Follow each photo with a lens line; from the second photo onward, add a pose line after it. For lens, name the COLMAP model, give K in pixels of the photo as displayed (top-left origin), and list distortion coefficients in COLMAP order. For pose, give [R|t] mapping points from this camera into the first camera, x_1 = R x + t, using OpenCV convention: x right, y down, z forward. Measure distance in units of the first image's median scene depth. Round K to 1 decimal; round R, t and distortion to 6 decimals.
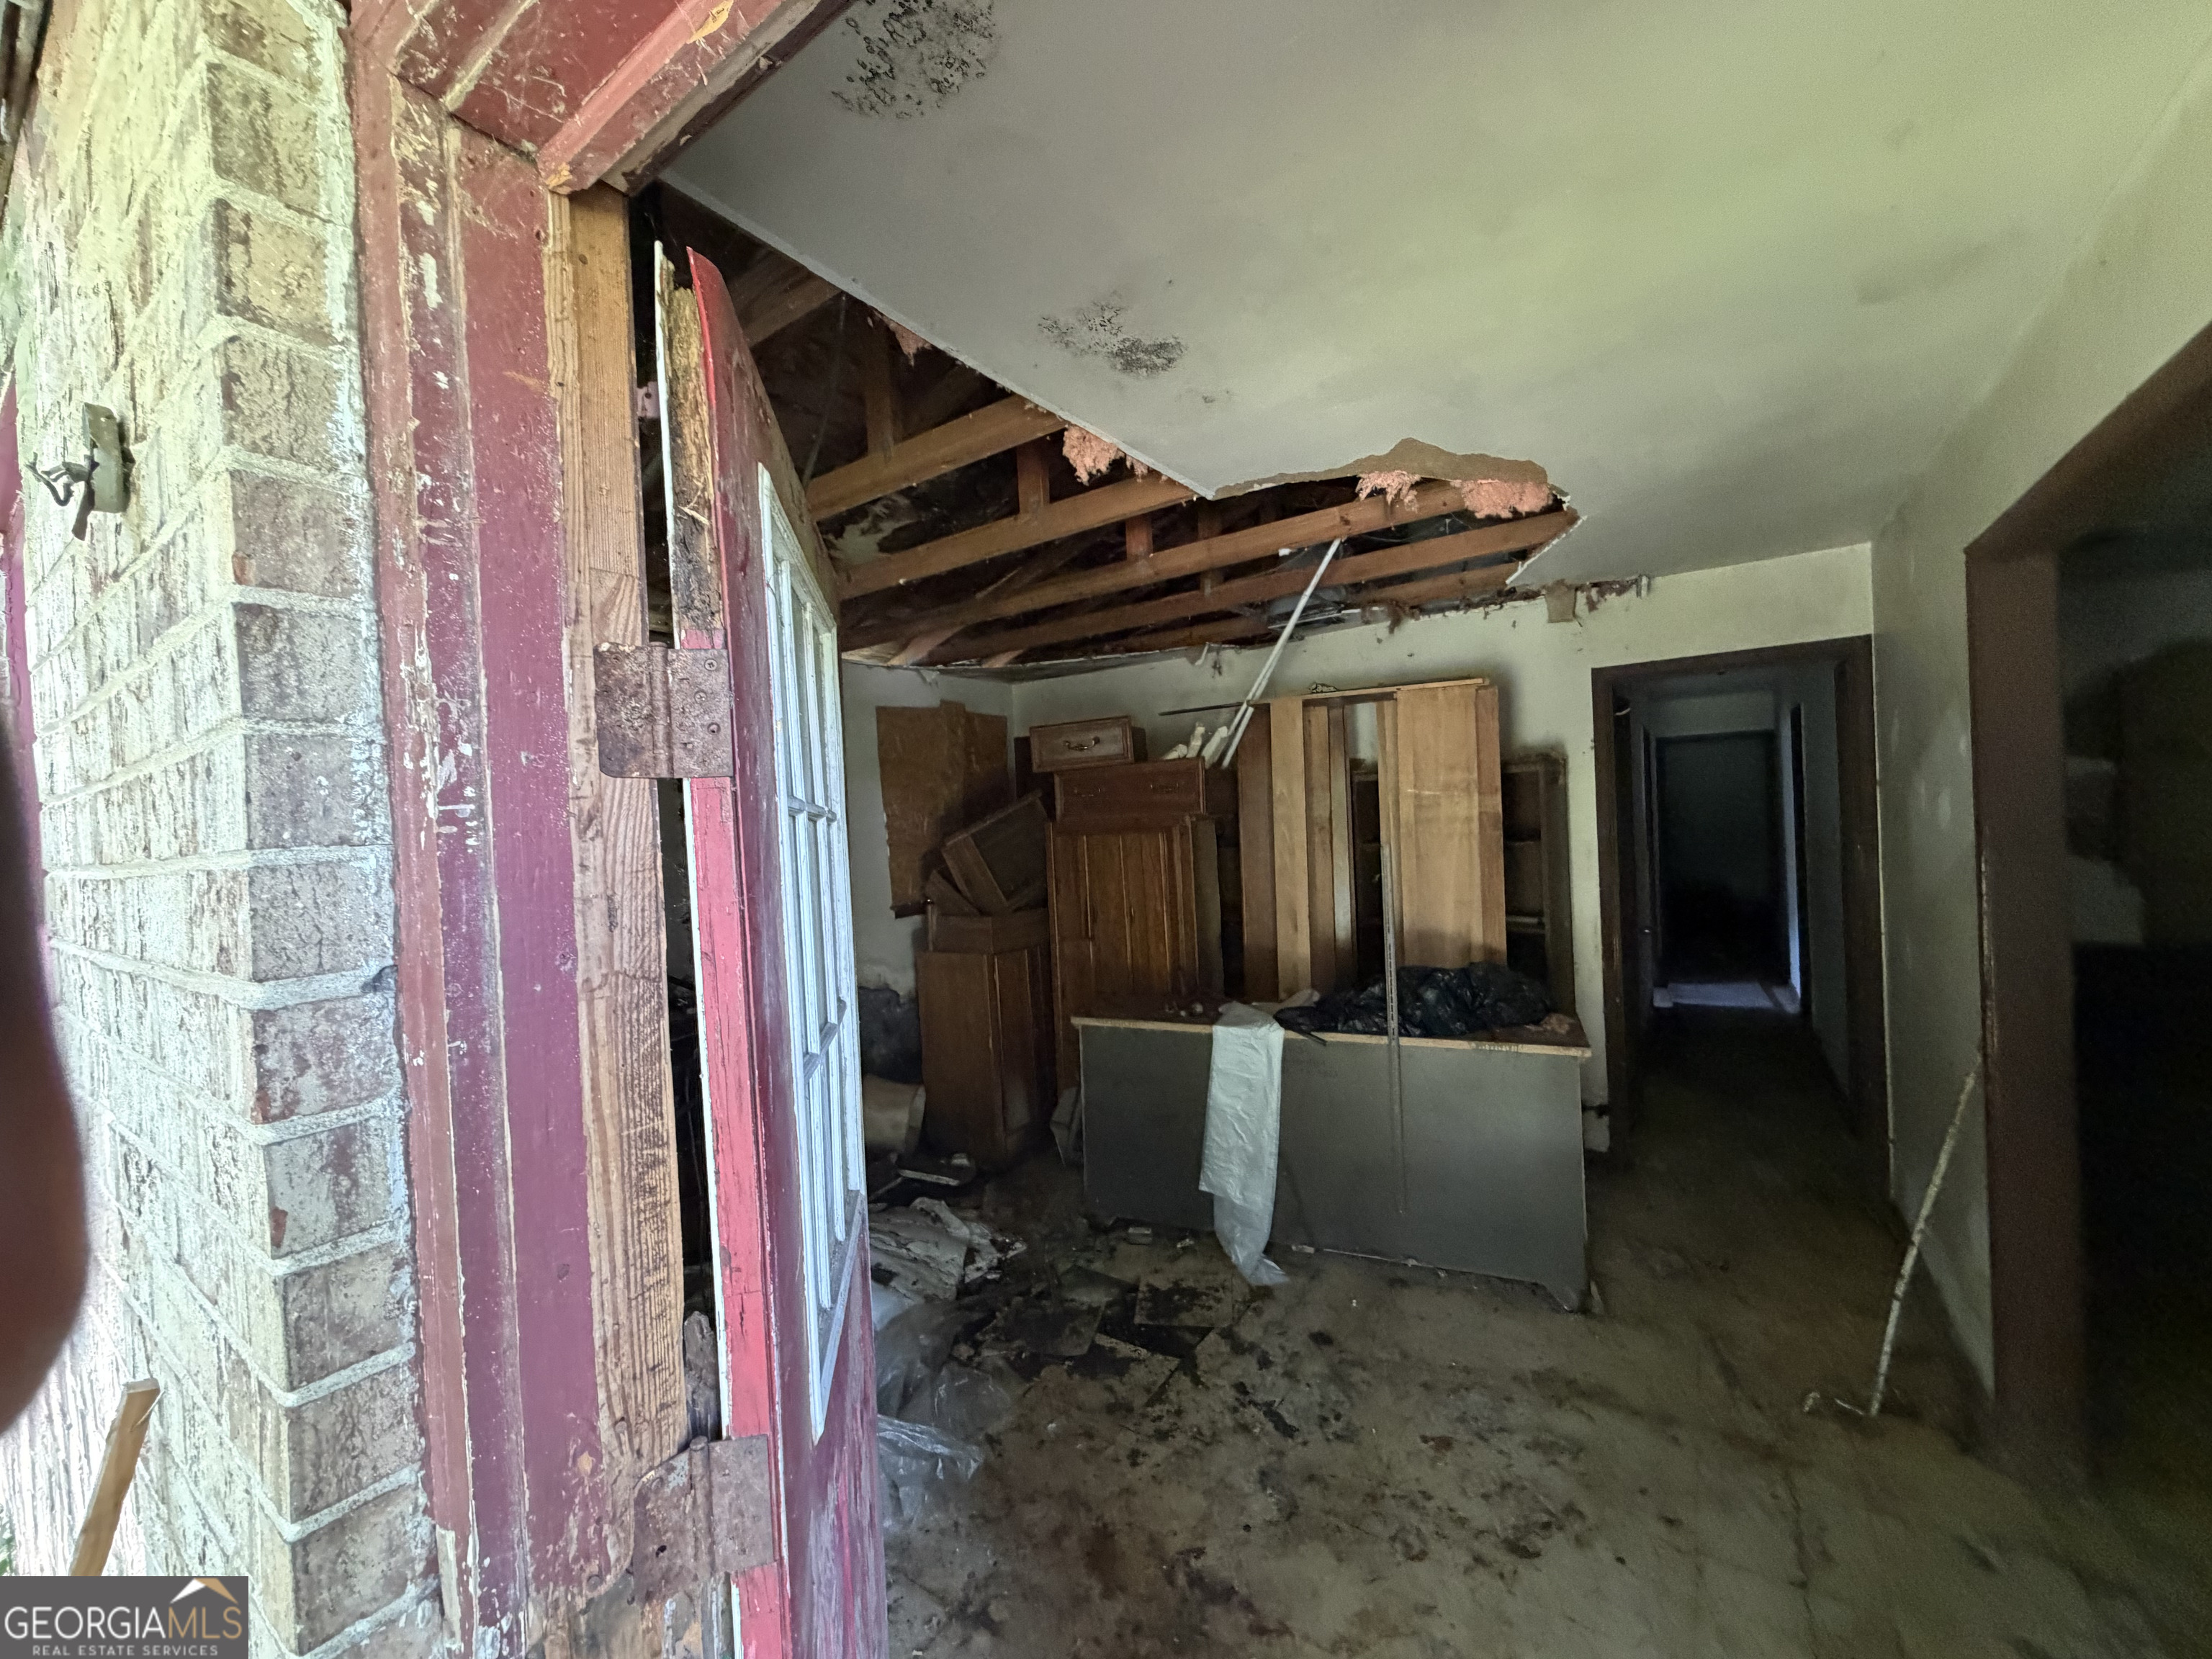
lens RADIAL K [[889.2, 0, 1096.4], [0, 889.2, 825.7], [0, 0, 1]] dist [0.001668, 0.000385]
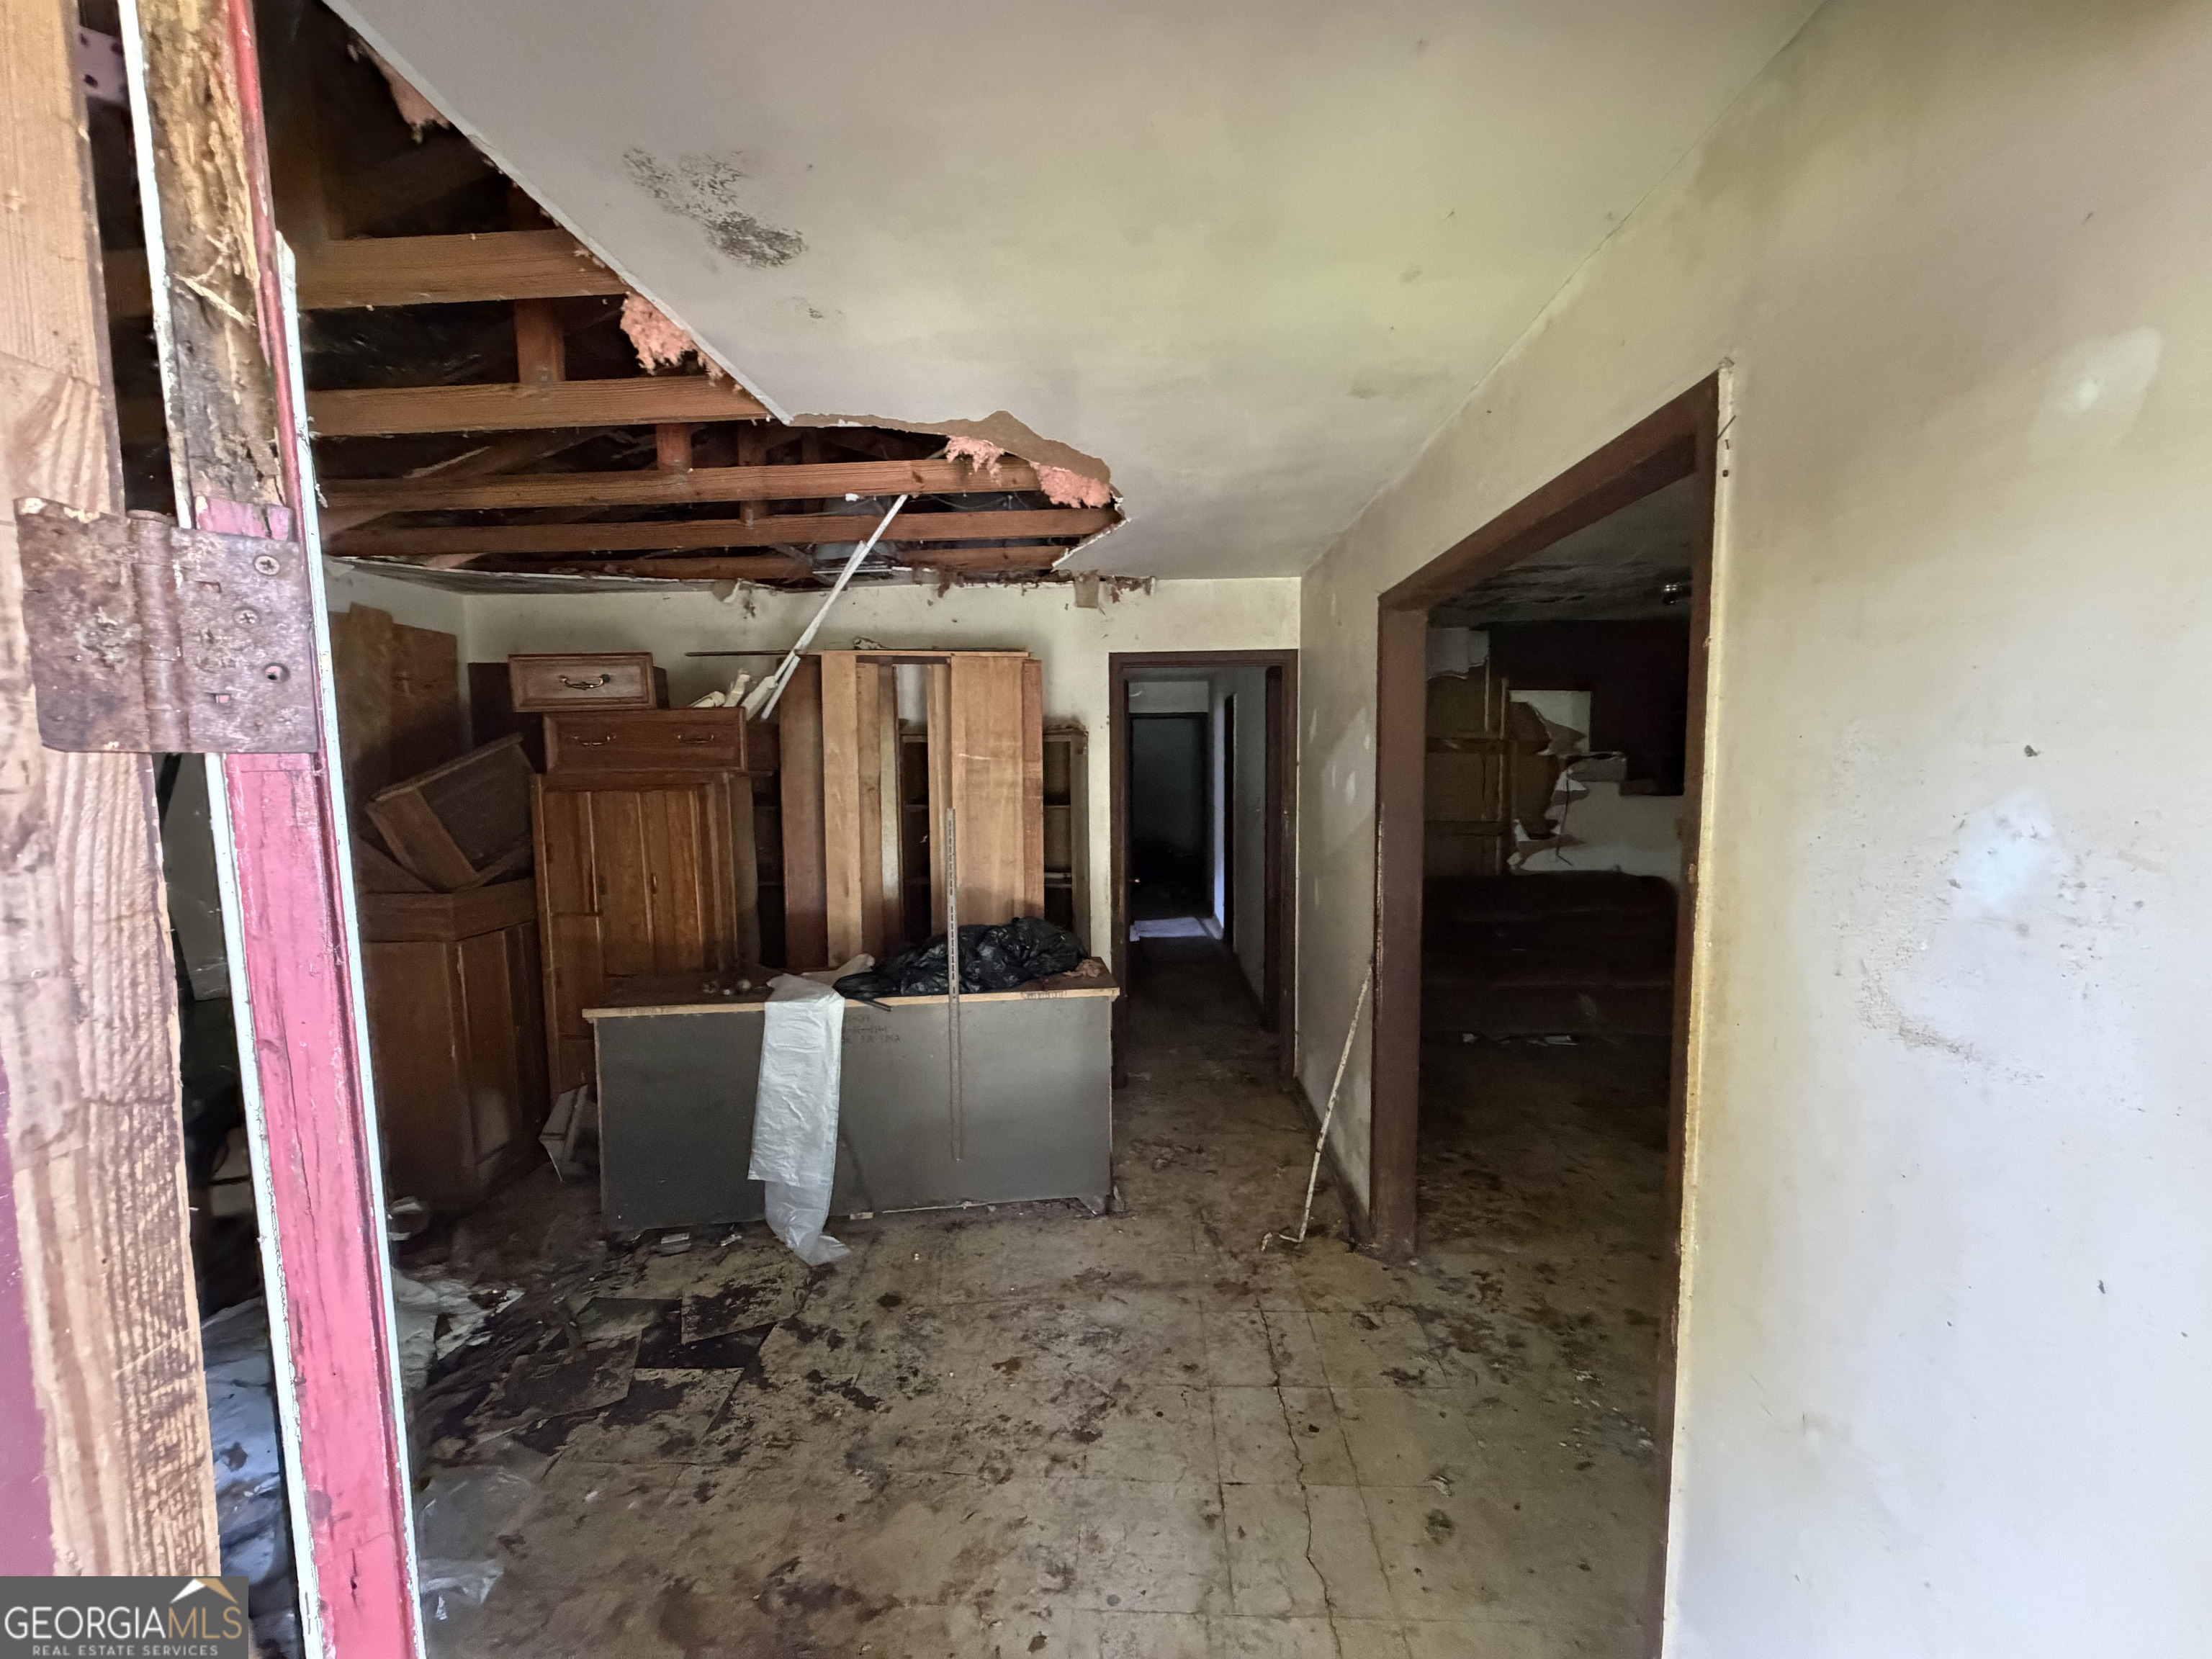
lens RADIAL K [[889.2, 0, 1096.4], [0, 889.2, 825.7], [0, 0, 1]] dist [0.001668, 0.000385]
pose [[0.846564, -0.004036, 0.532272, -0.089779], [-0.025428, 0.998523, 0.048014, -0.015531], [-0.531679, -0.054181, 0.845211, 0.059258]]
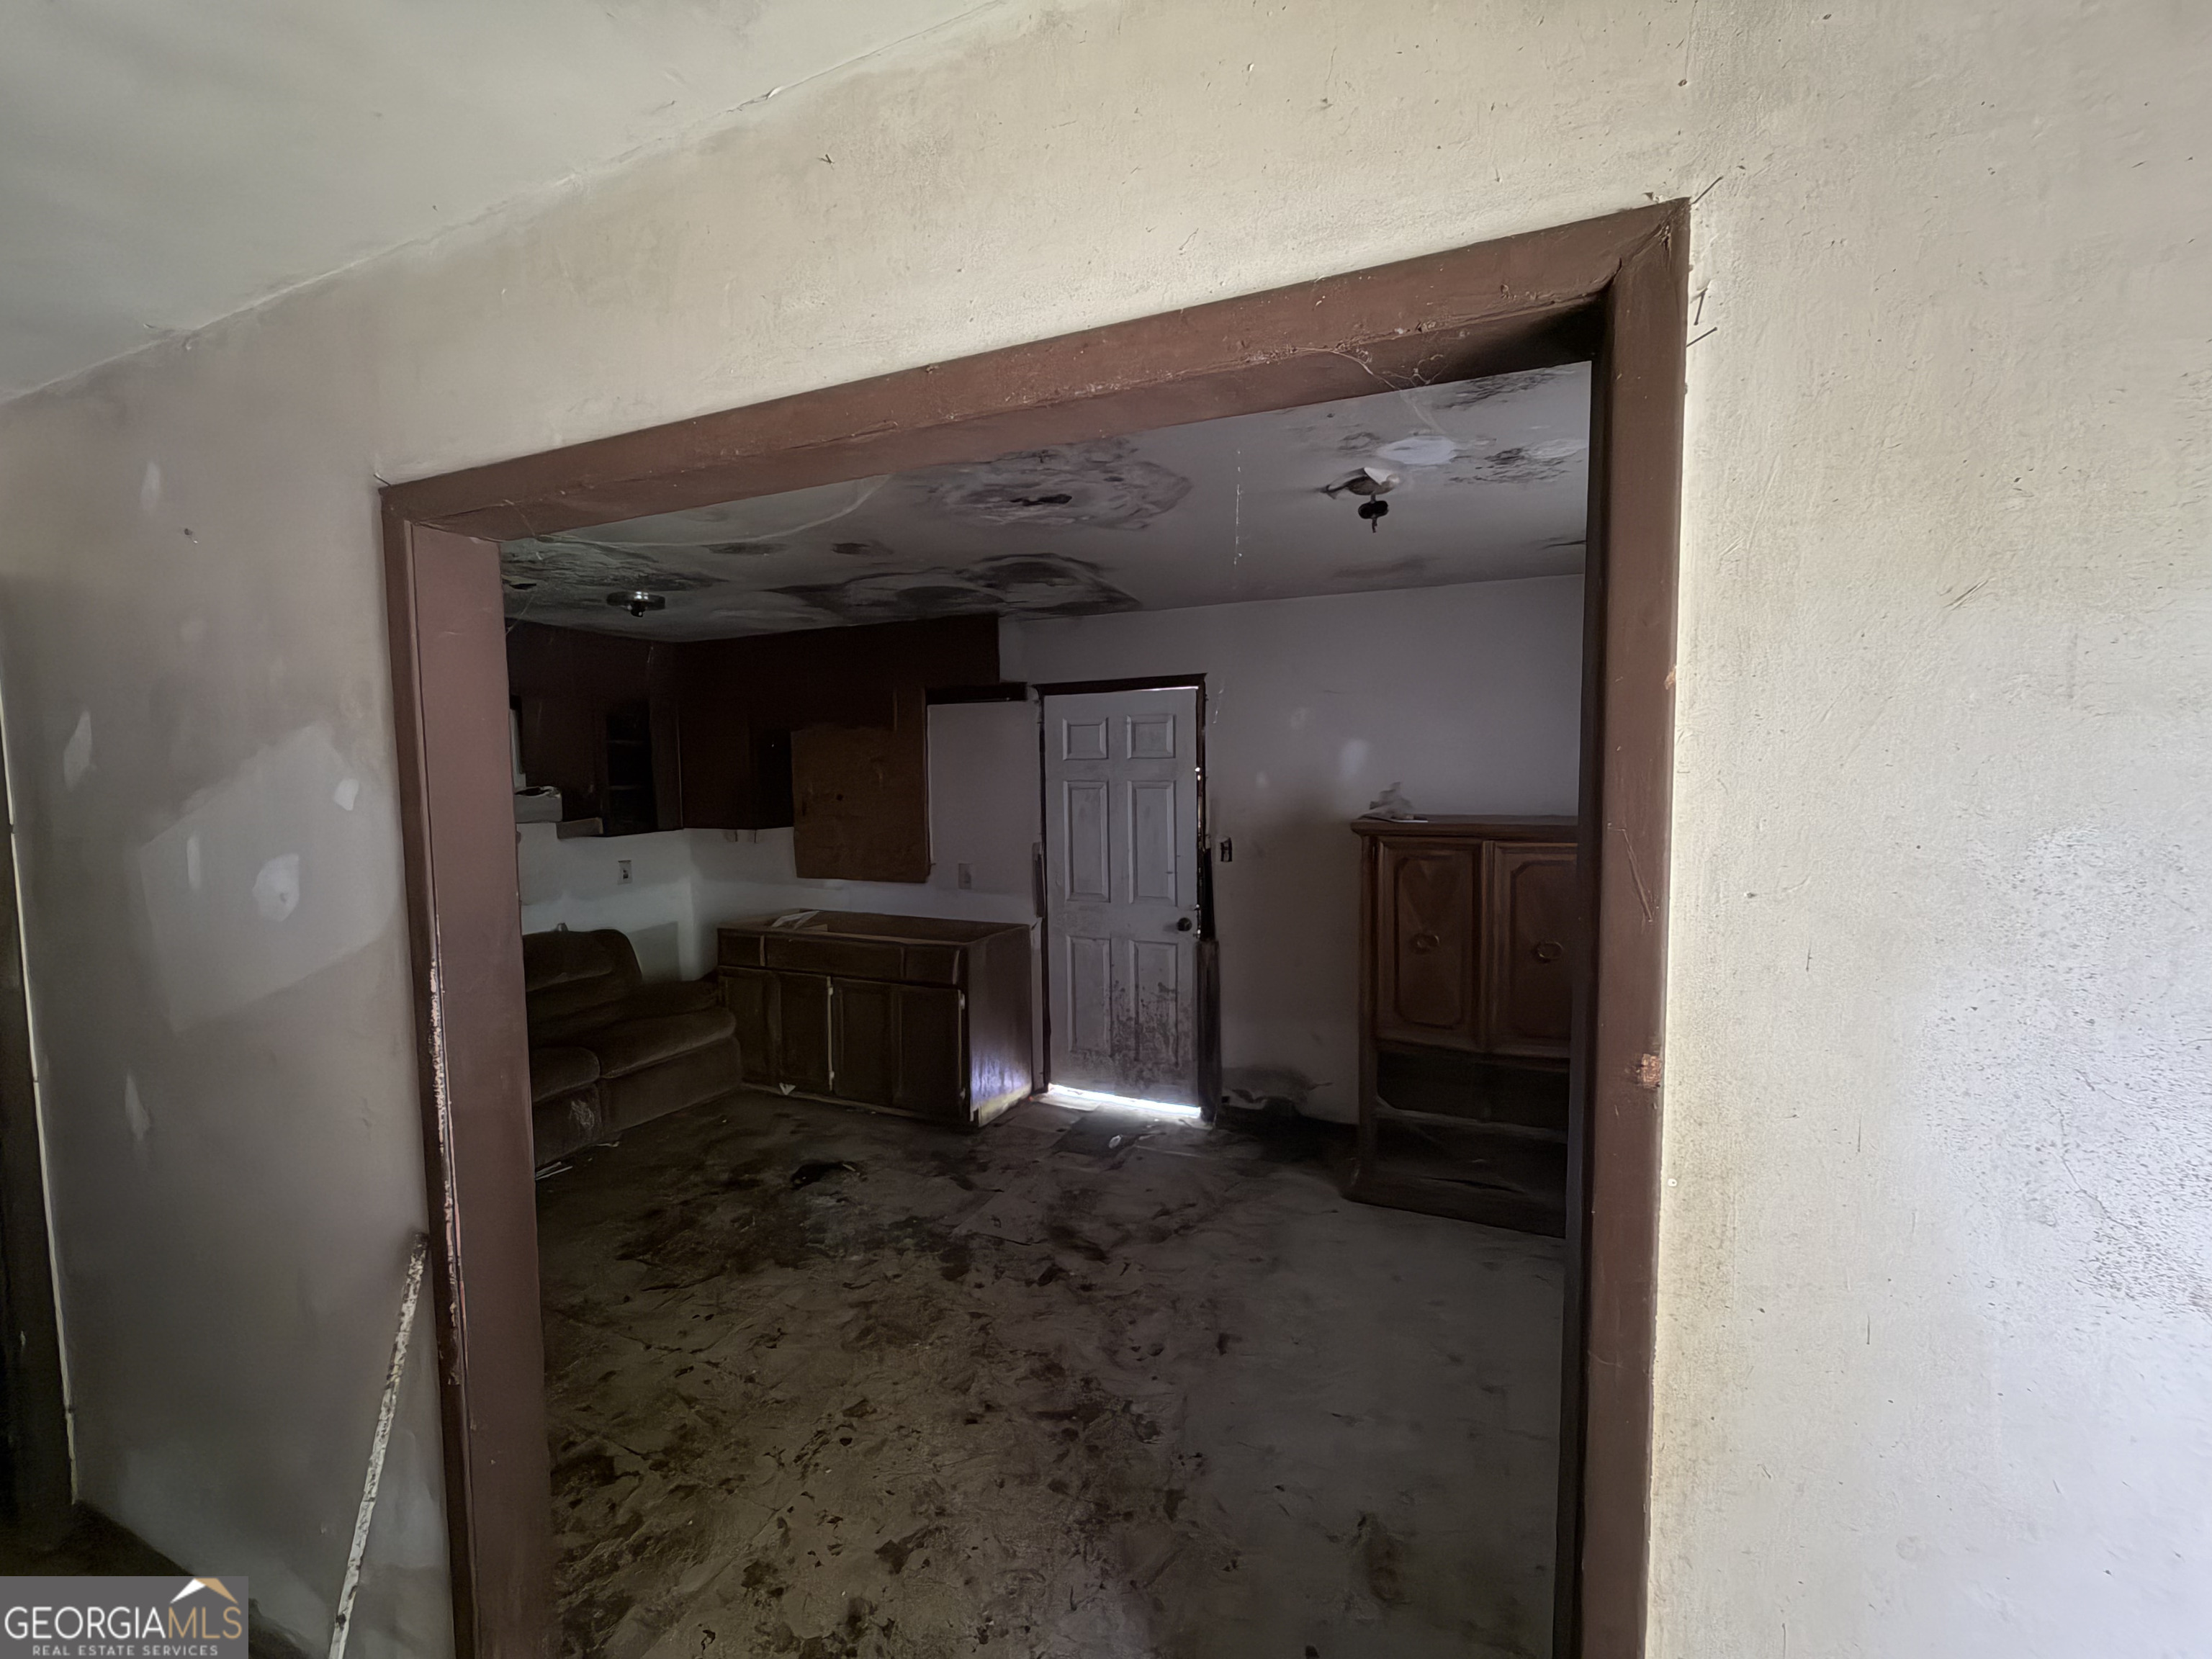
lens RADIAL K [[879.9, 0, 1101.2], [0, 879.9, 829.7], [0, 0, 1]] dist [-0.000948, -0.000133]
pose [[-0.198961, -0.021993, 0.979761, 0.216812], [0.019831, 0.999453, 0.026463, -0.063172], [-0.979807, 0.024694, -0.198416, 0.533088]]
